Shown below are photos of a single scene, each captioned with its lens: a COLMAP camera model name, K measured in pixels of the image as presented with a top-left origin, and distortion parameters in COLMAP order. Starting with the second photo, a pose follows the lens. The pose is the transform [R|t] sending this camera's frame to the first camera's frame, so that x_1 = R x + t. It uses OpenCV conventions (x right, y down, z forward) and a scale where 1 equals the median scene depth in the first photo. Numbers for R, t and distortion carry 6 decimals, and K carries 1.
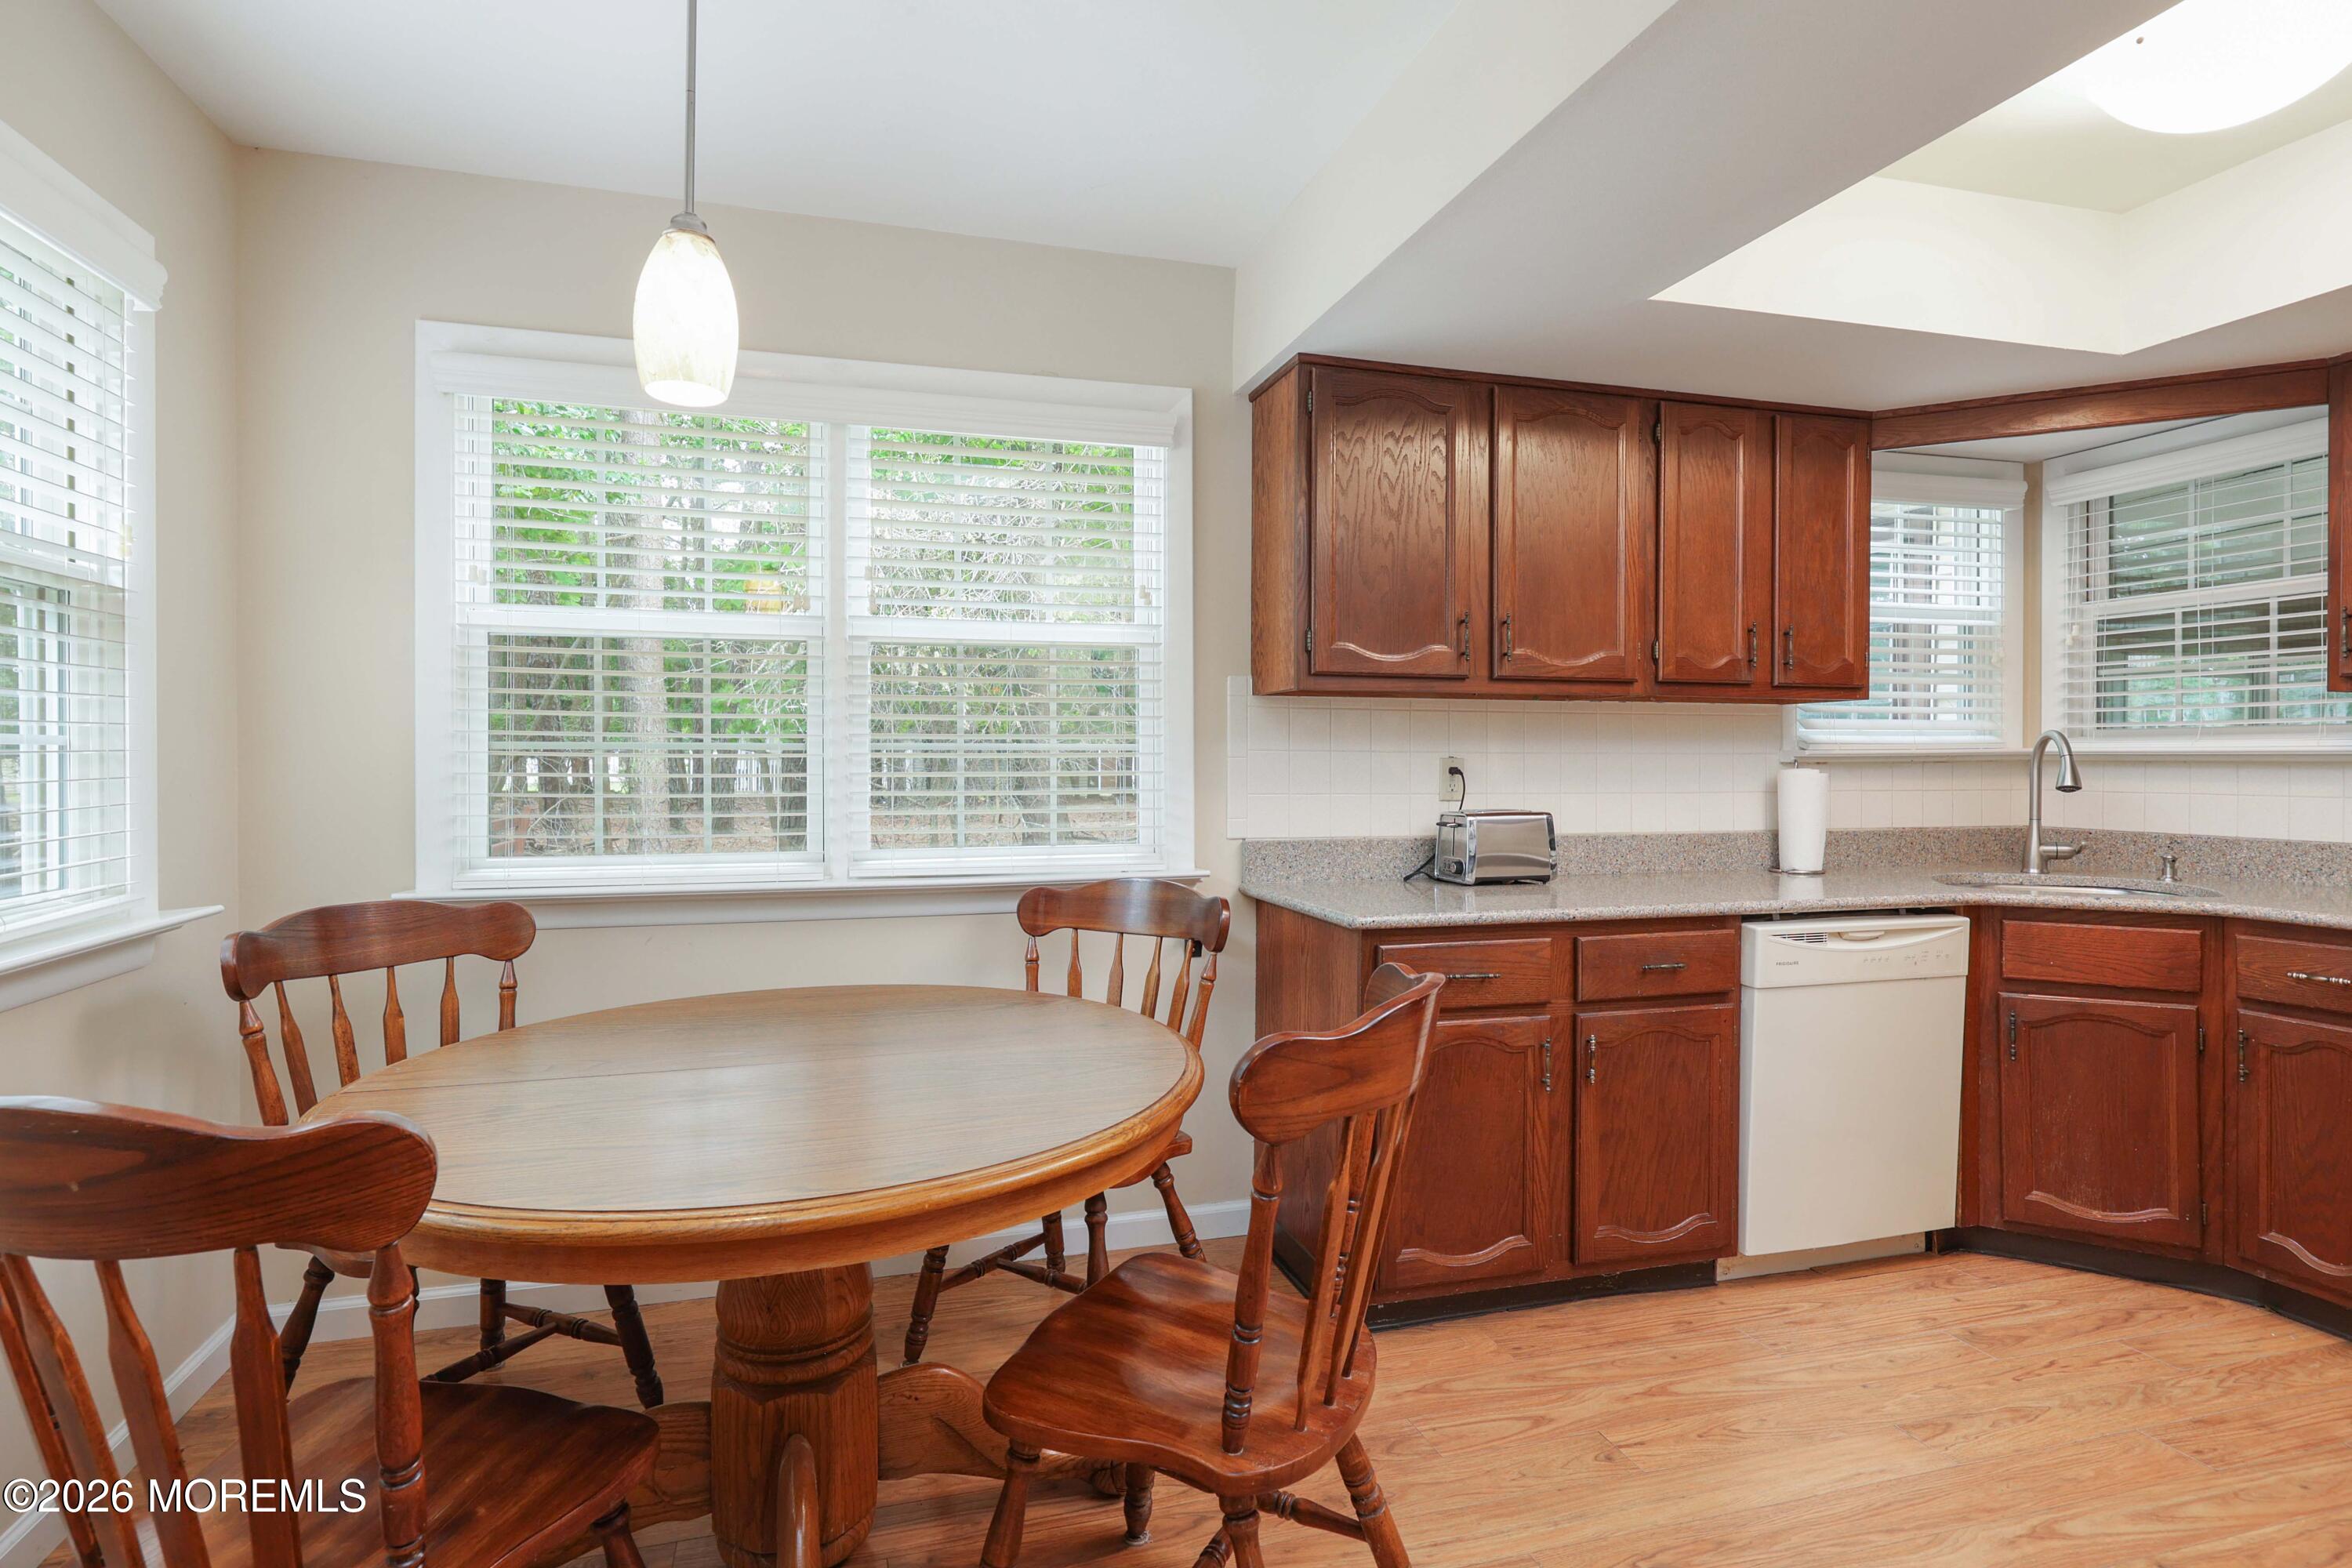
lens RADIAL K [[1189.7, 0, 1139.2], [0, 1189.7, 764.1], [0, 0, 1]] dist [-0.000700, 0.000379]
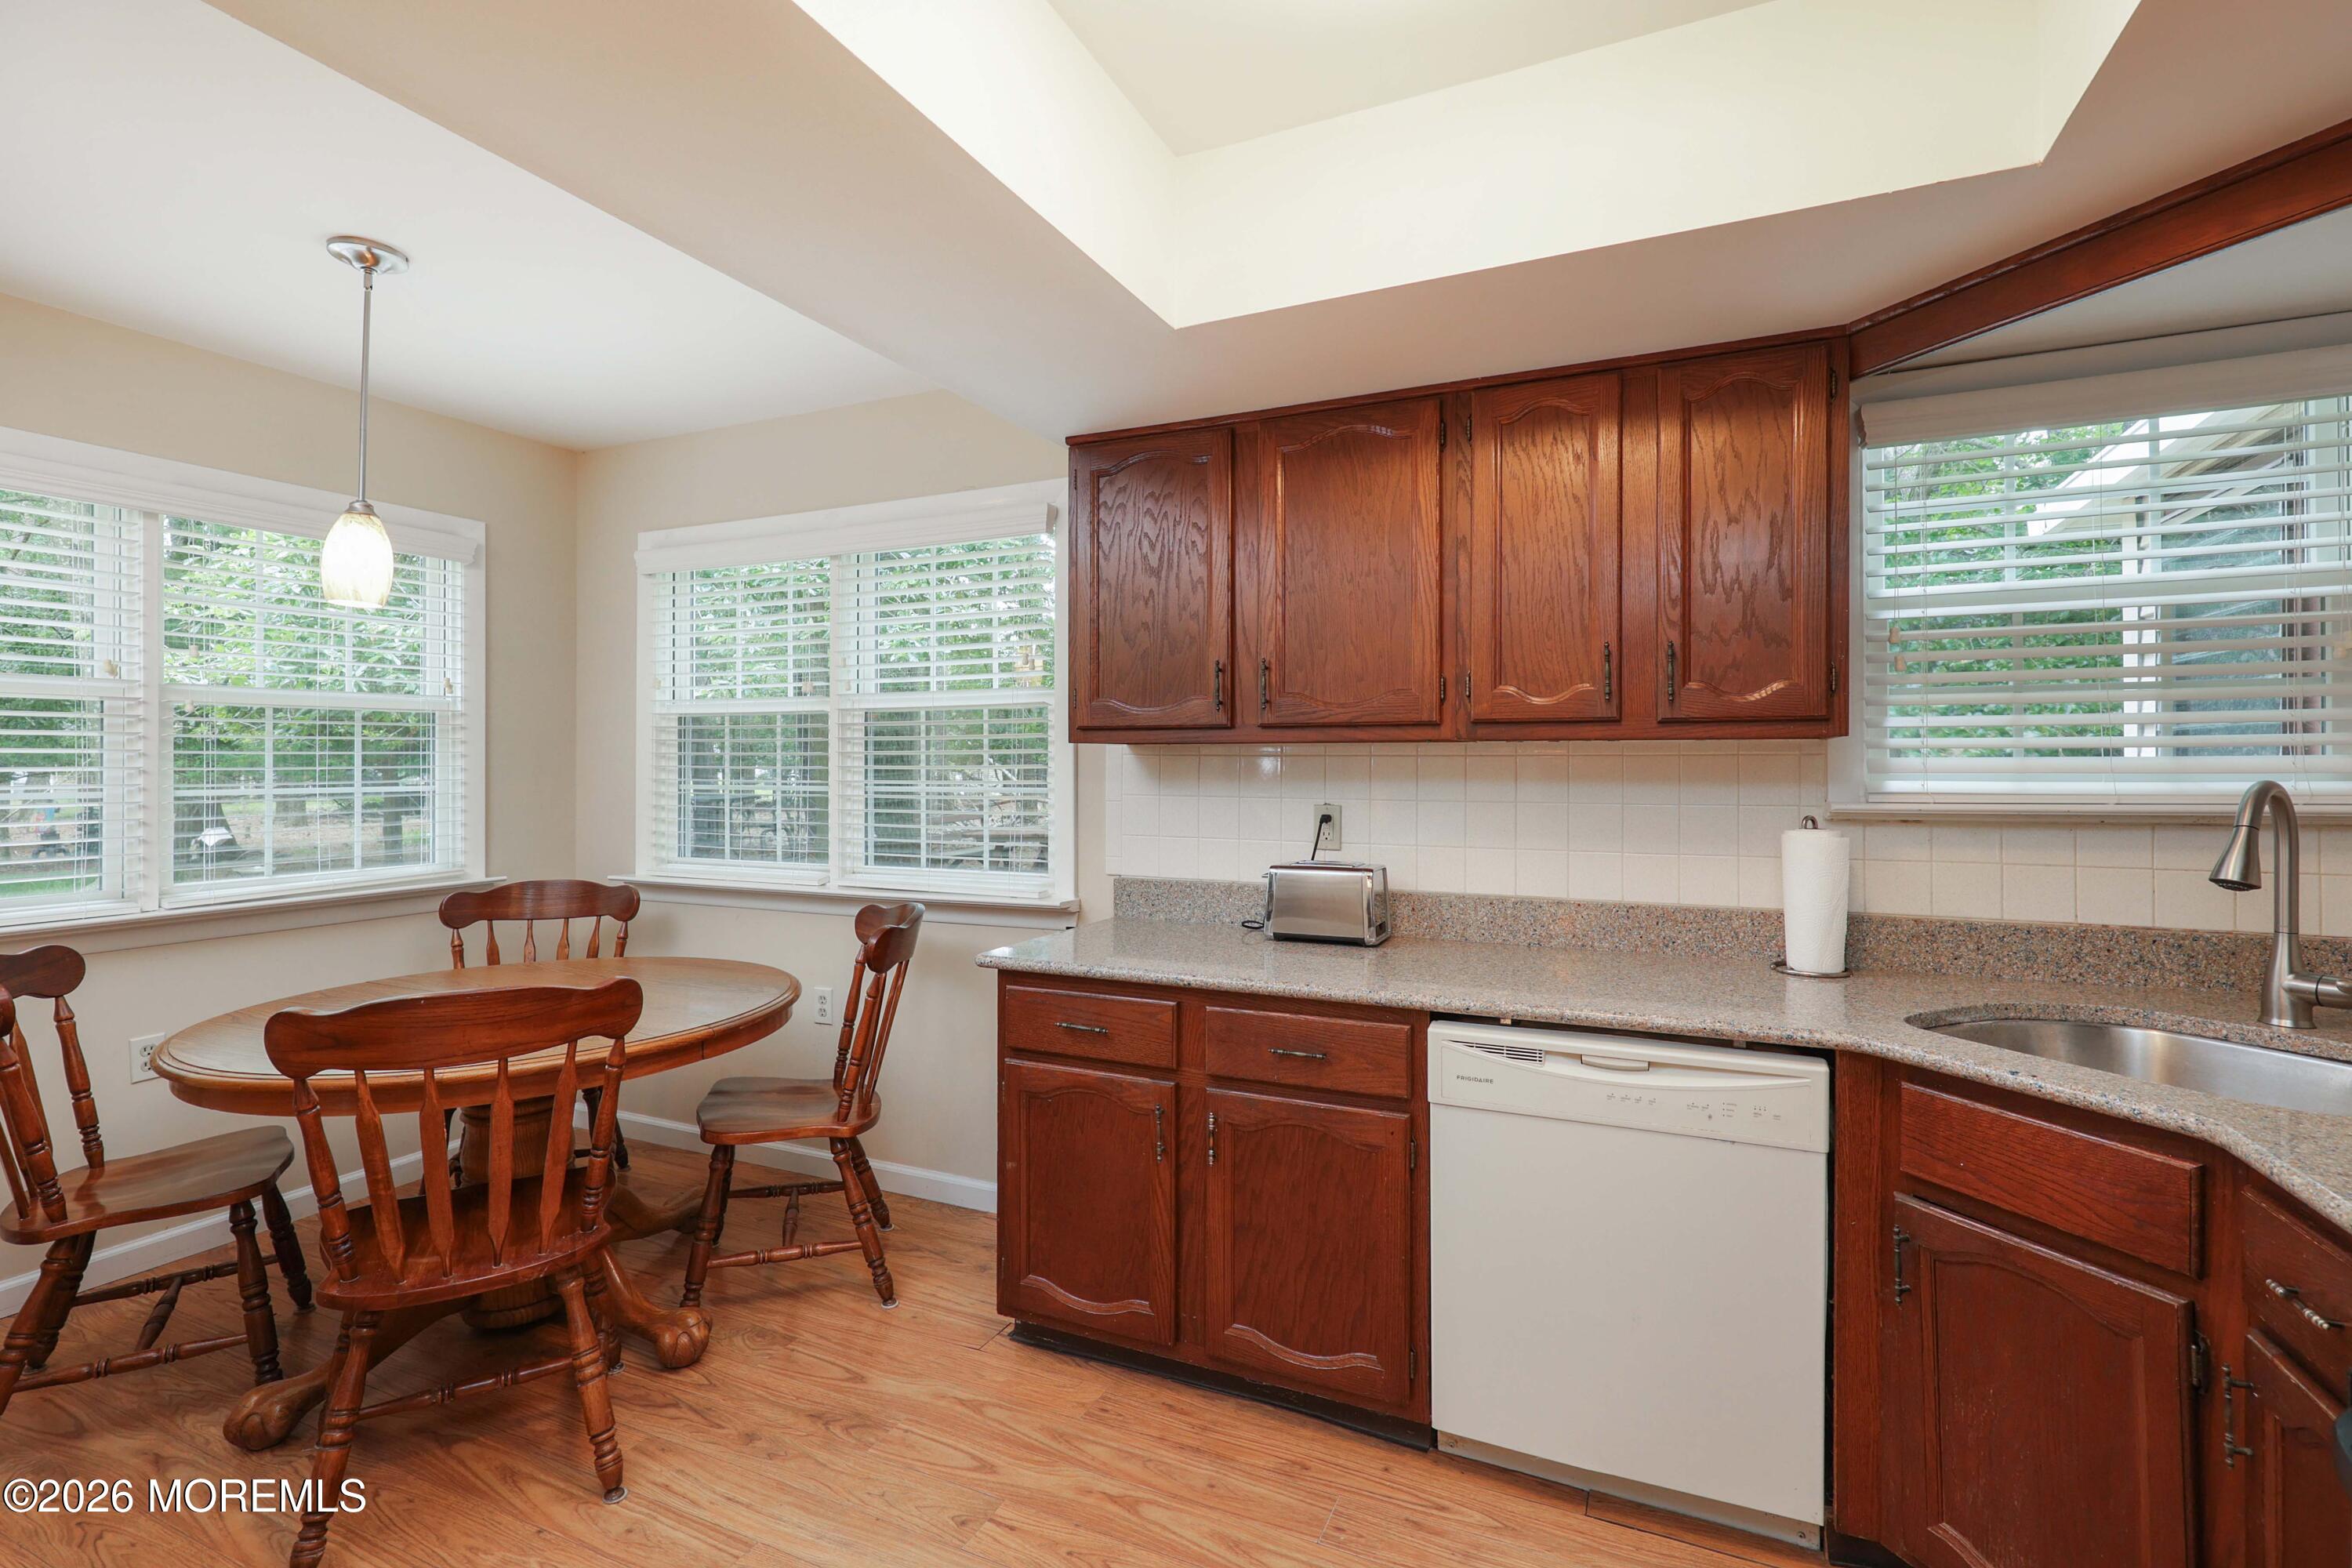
lens RADIAL K [[1046.9, 0, 1186.7], [0, 1046.9, 758.6], [0, 0, 1]] dist [0.000915, 0.000088]
pose [[0.768731, -0.003147, -0.639564, 0.791171], [-0.002395, 0.999967, -0.007800, -0.039358], [0.639568, 0.007528, 0.768698, 0.311411]]
